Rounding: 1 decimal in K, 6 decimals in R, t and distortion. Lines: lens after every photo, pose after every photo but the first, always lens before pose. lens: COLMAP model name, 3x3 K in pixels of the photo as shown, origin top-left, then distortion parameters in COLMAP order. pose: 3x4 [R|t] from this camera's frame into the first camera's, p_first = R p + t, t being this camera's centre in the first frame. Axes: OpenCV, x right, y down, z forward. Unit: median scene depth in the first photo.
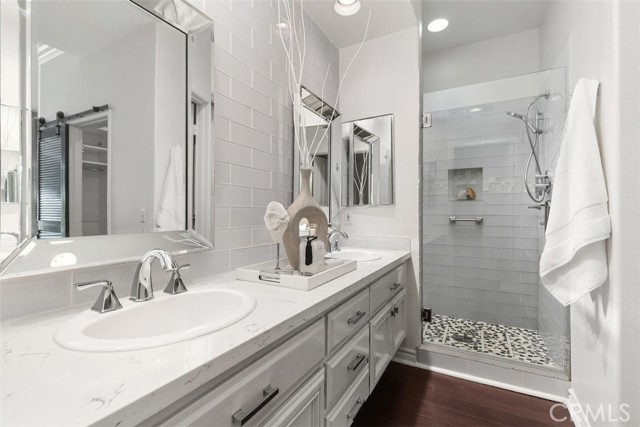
lens RADIAL K [[291.2, 0, 322.7], [0, 291.2, 213.4], [0, 0, 1]] dist [0.009037, -0.002173]
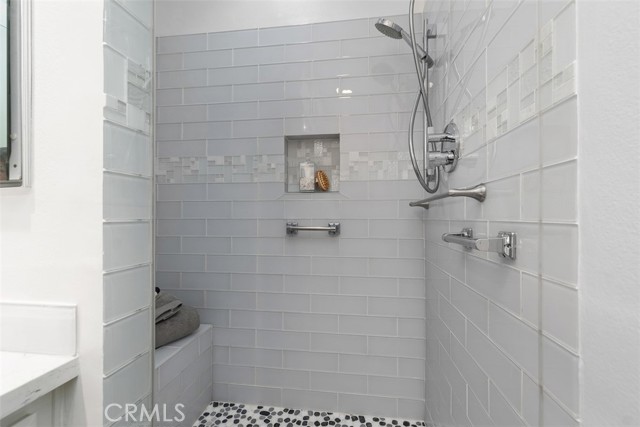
lens RADIAL K [[291.2, 0, 321.7], [0, 291.2, 212.9], [0, 0, 1]] dist [0.009037, -0.002173]
pose [[0.928268, 0.002717, 0.371902, 0.314126], [0.000358, 0.999966, -0.008199, -0.000144], [-0.371912, 0.007745, 0.928236, 0.505259]]
